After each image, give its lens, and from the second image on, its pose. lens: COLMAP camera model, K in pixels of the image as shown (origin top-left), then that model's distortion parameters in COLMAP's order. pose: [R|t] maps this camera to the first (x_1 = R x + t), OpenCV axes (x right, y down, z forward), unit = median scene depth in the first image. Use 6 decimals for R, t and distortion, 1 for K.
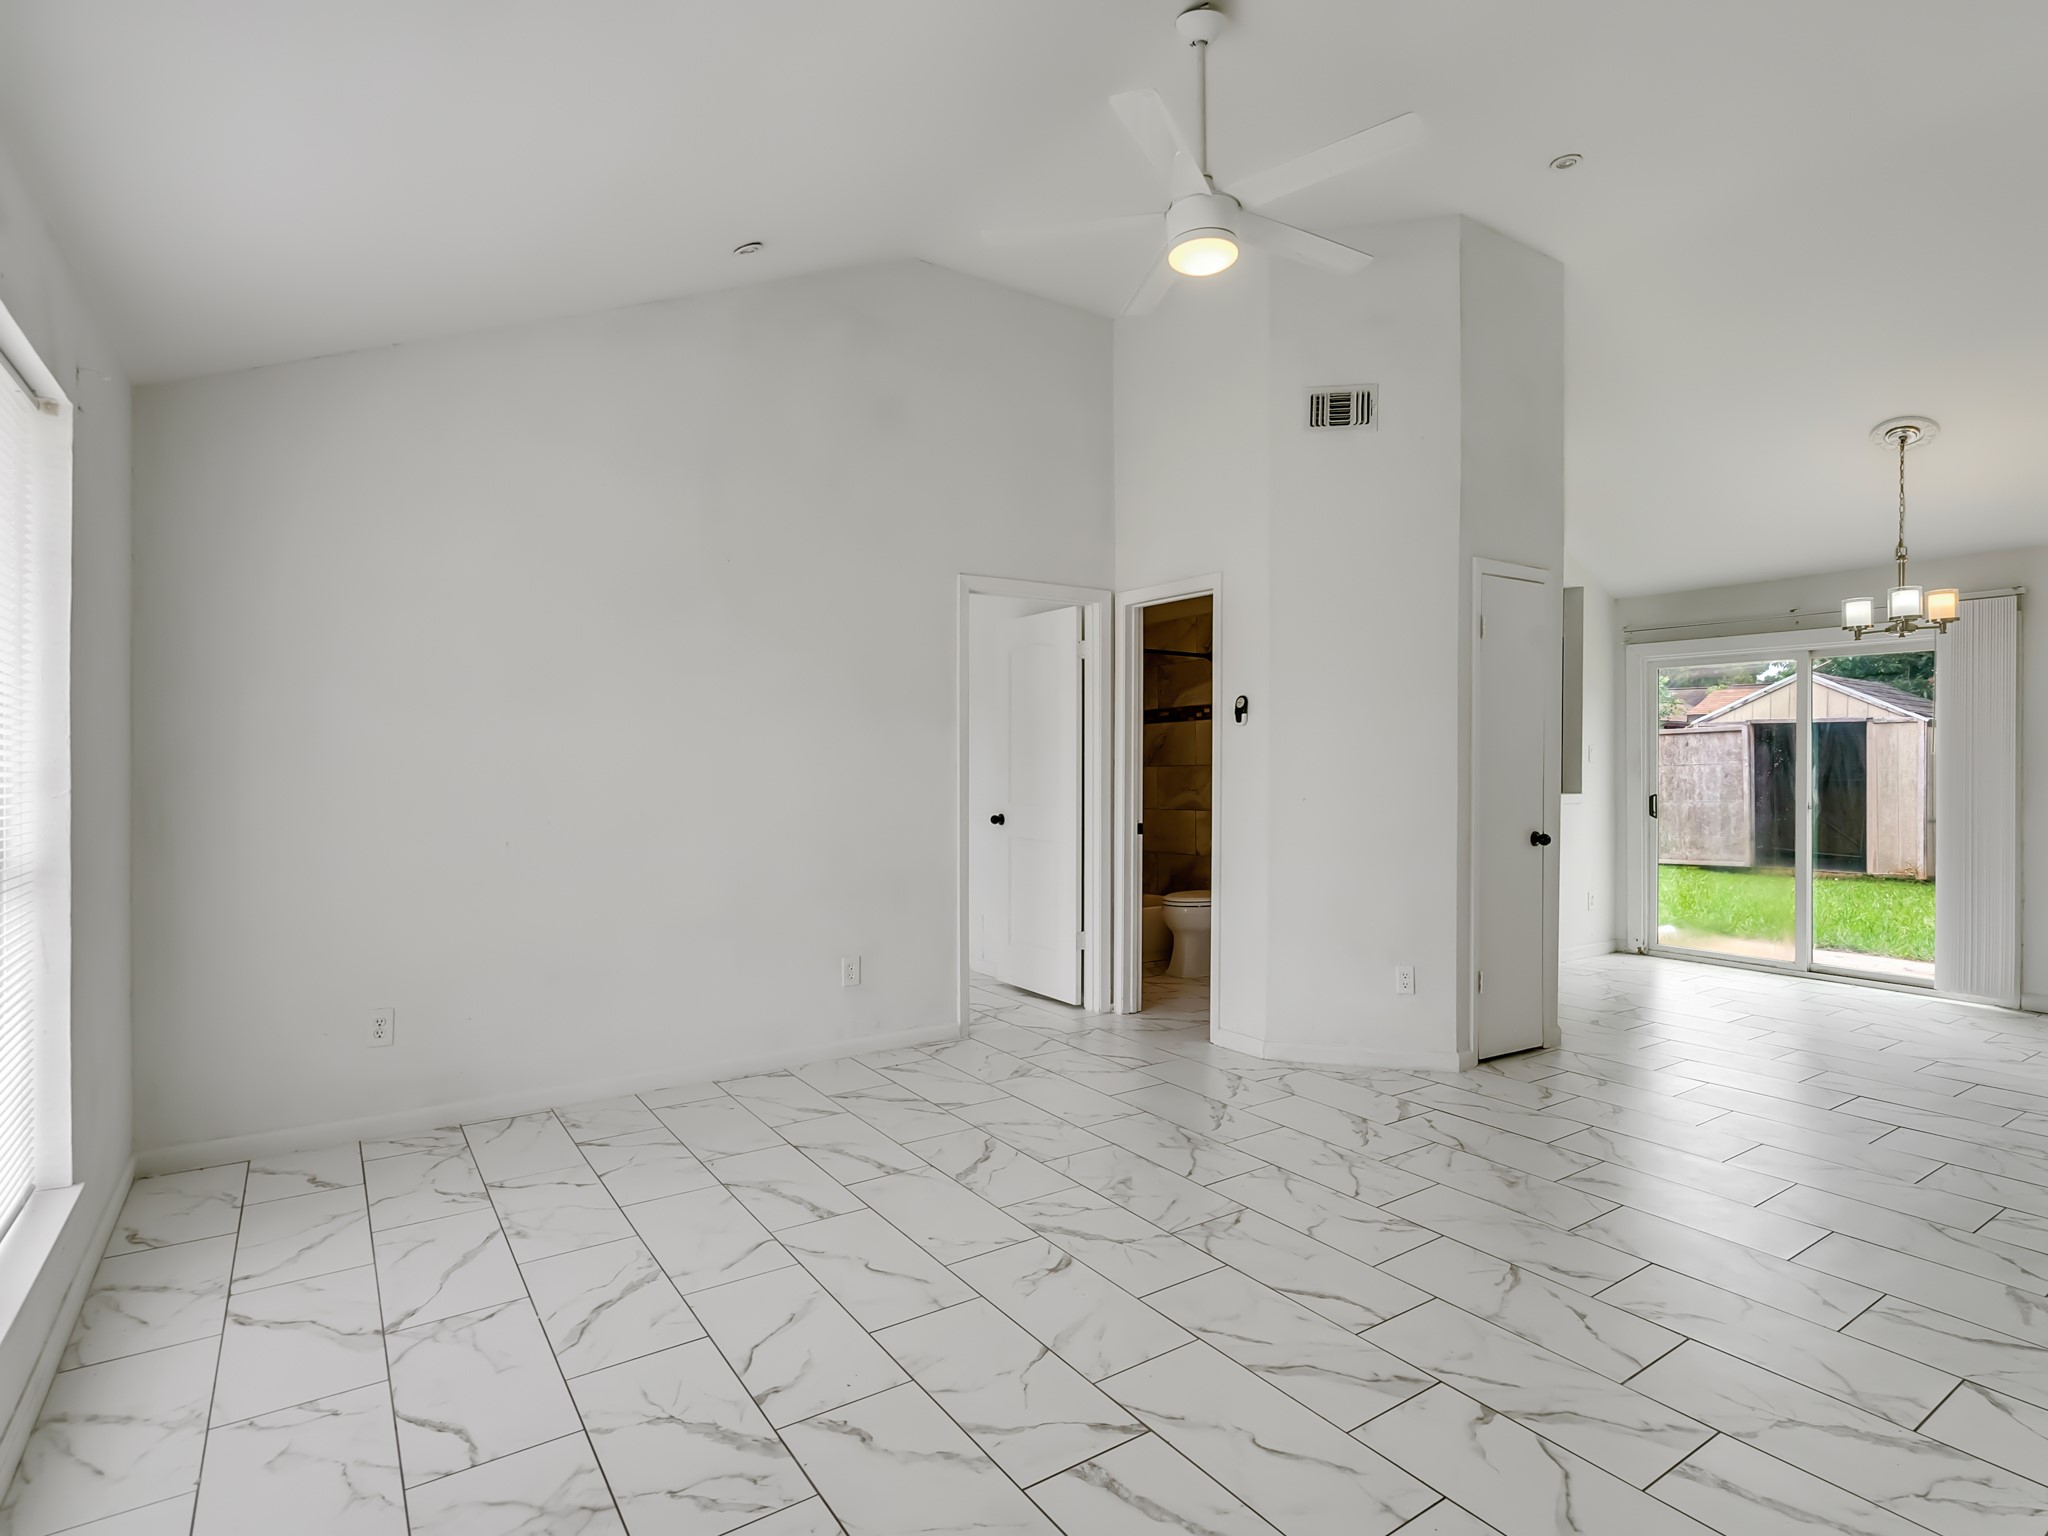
lens RADIAL K [[1046.9, 0, 1005.2], [0, 1046.9, 770.3], [0, 0, 1]] dist [-0.005417, 0.002523]
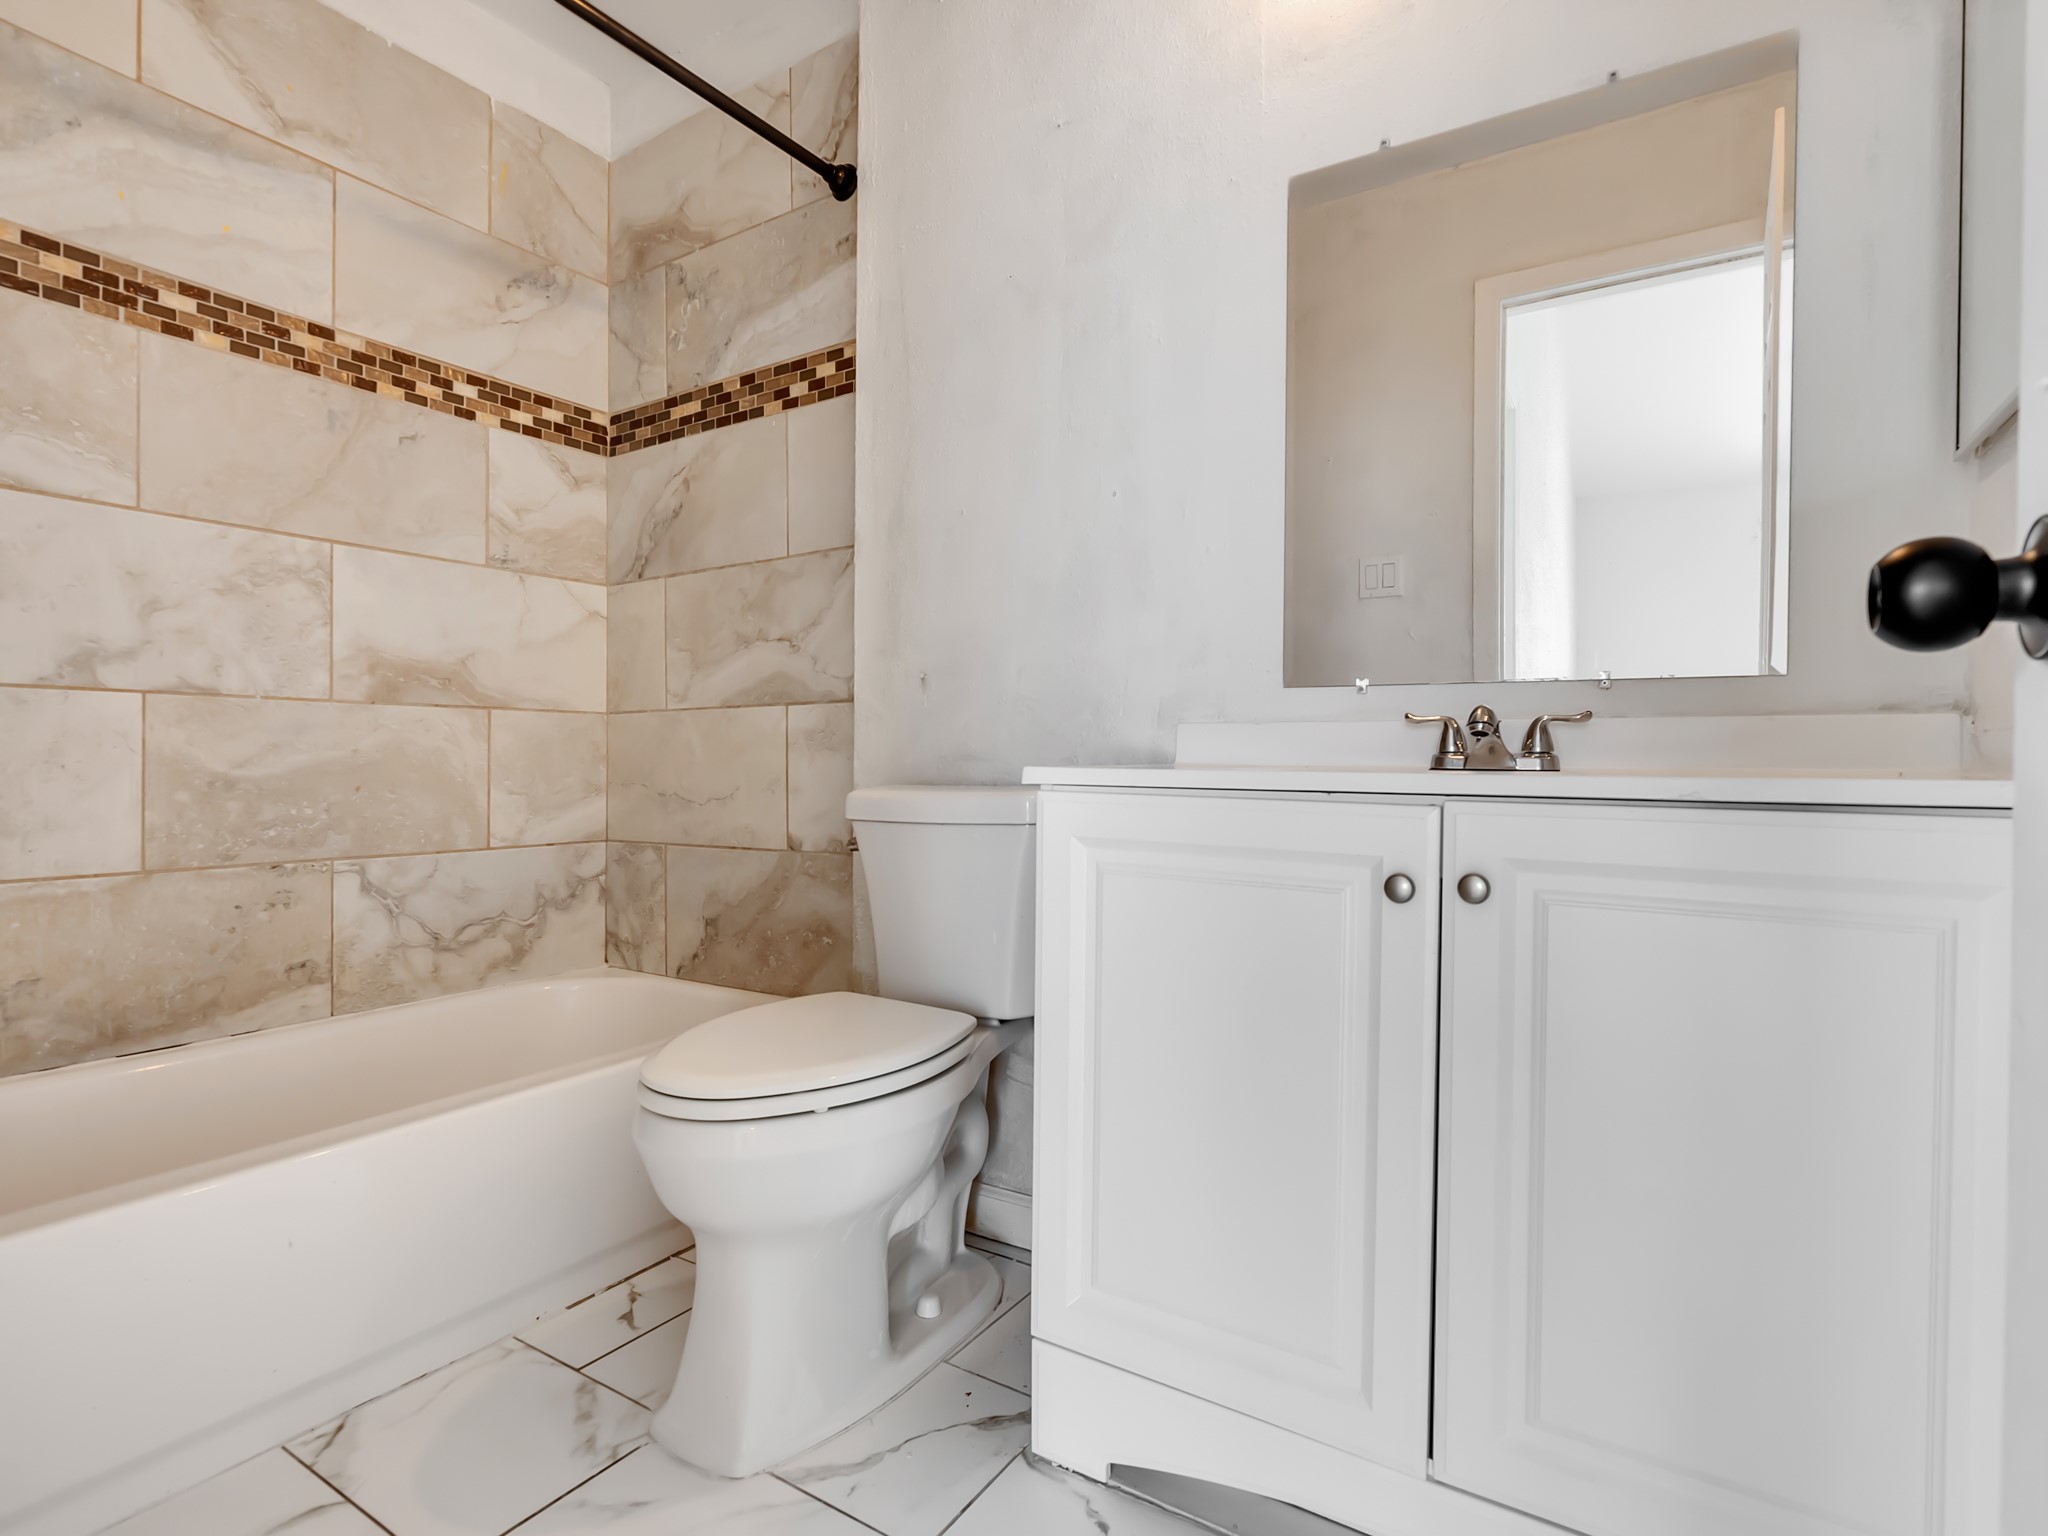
lens RADIAL K [[1046.9, 0, 1026.2], [0, 1046.9, 764.2], [0, 0, 1]] dist [-0.005417, 0.002523]
pose [[0.912128, 0.001555, 0.409902, 0.173587], [-0.003121, 0.999990, 0.003153, 0.078165], [-0.409893, -0.004155, 0.912124, 0.999785]]
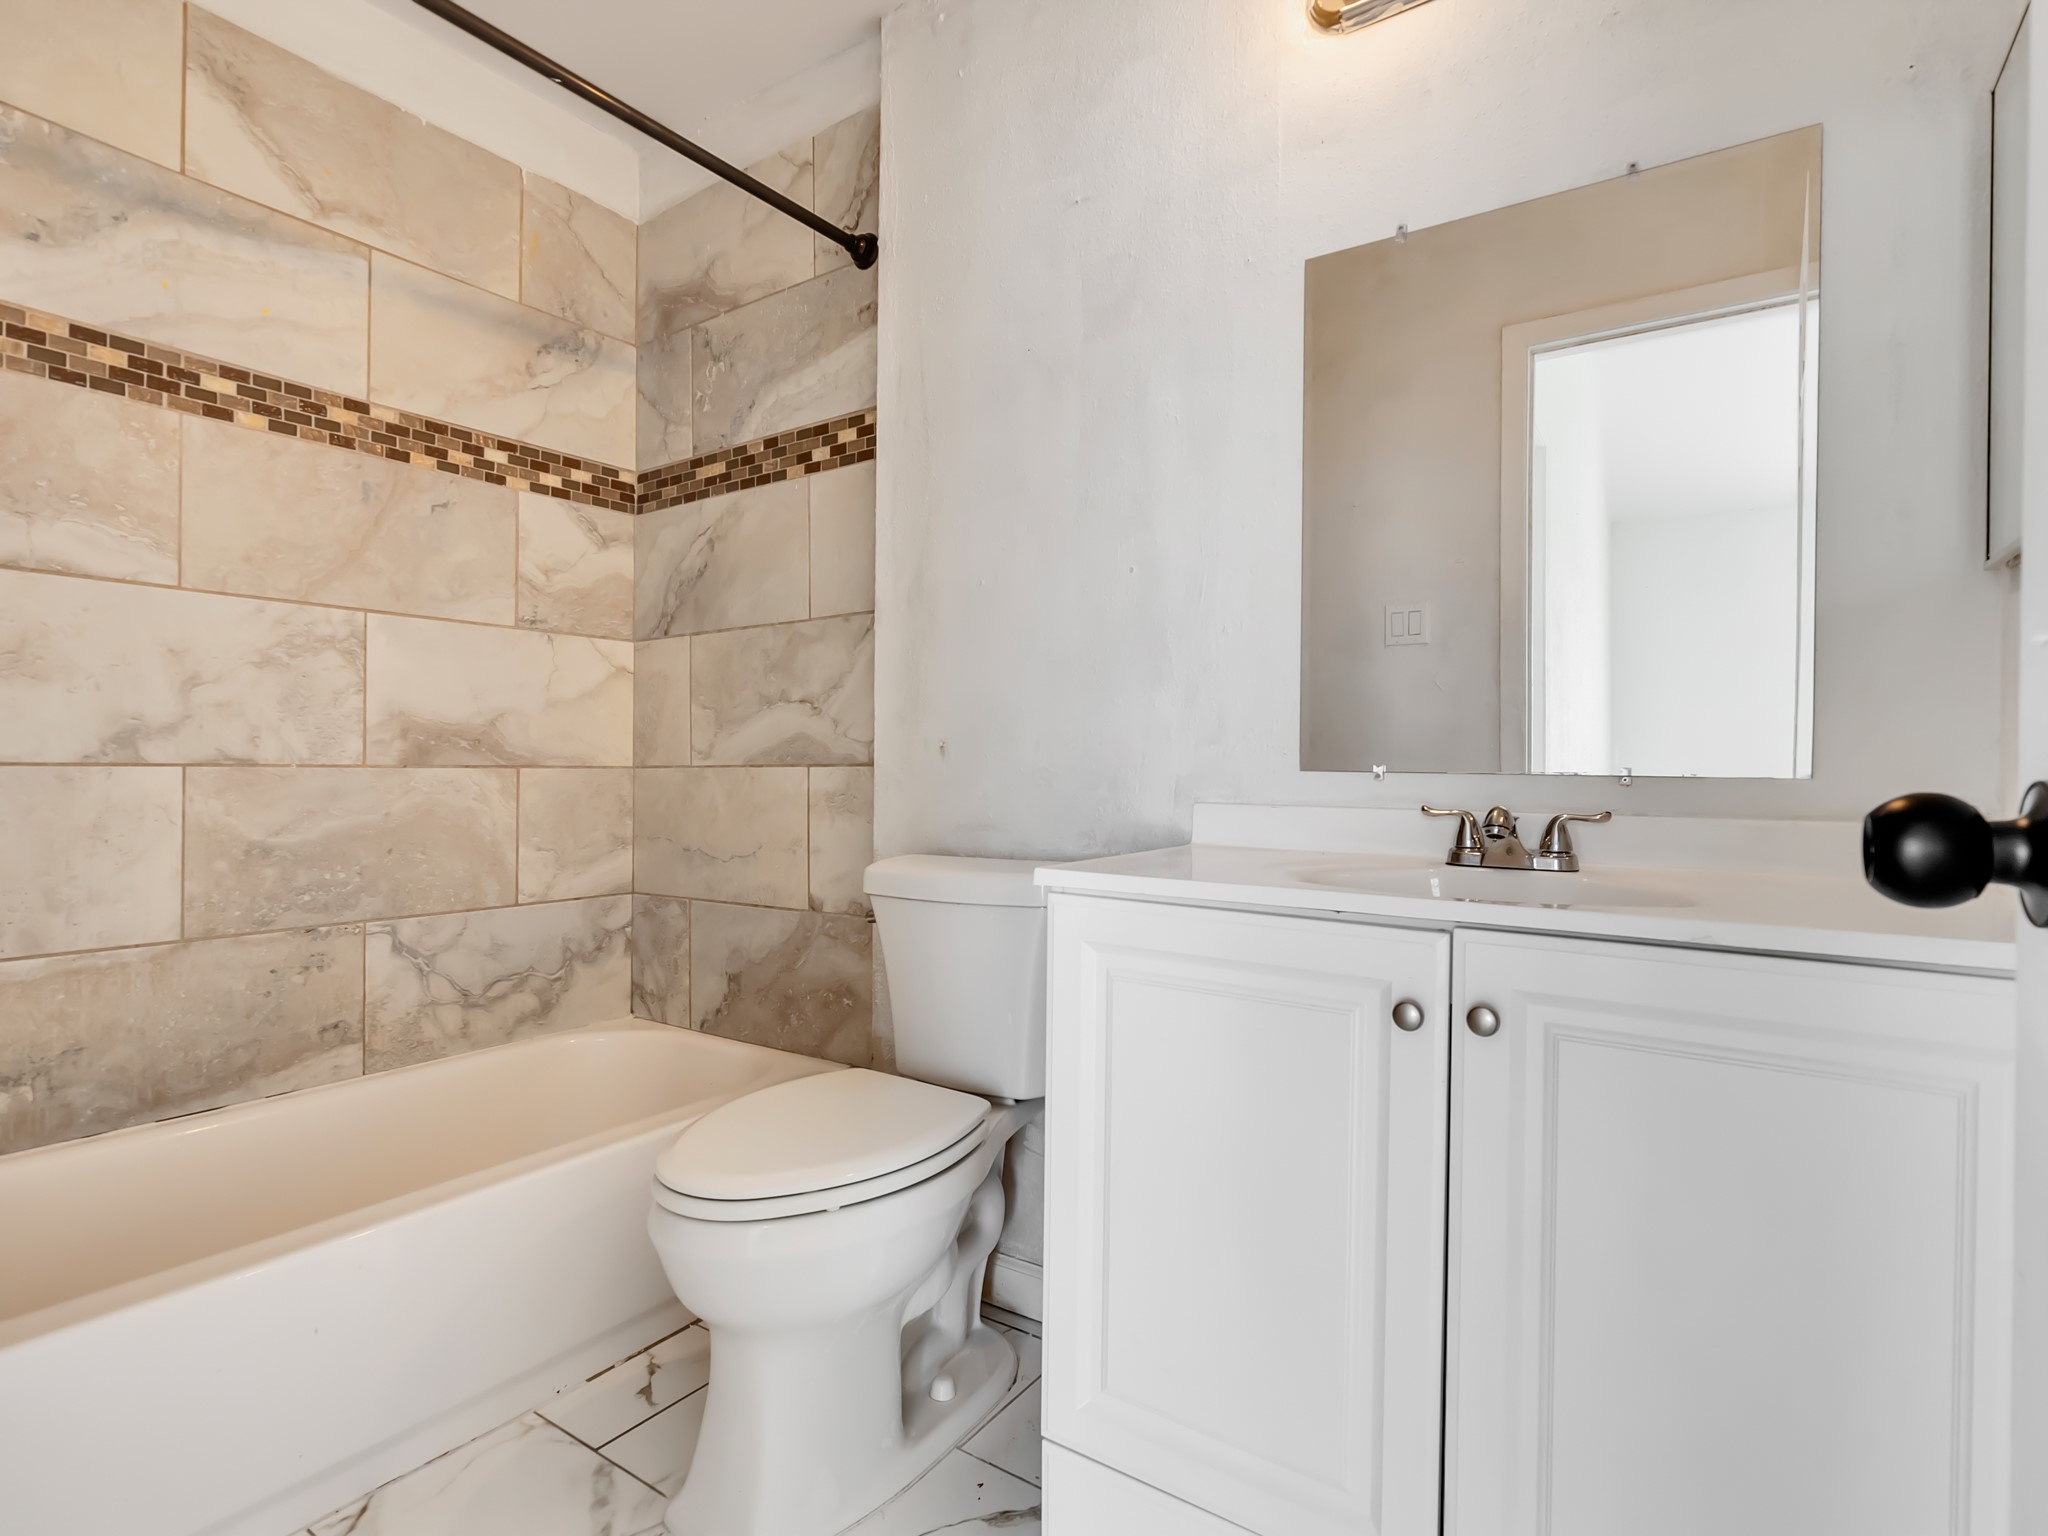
lens RADIAL K [[1046.9, 0, 1025.8], [0, 1046.9, 766.3], [0, 0, 1]] dist [-0.005417, 0.002523]
pose [[0.924031, 0.005186, 0.382282, 0.177662], [-0.004857, 0.999987, -0.001826, 0.055370], [-0.382287, -0.000170, 0.924044, 0.997210]]
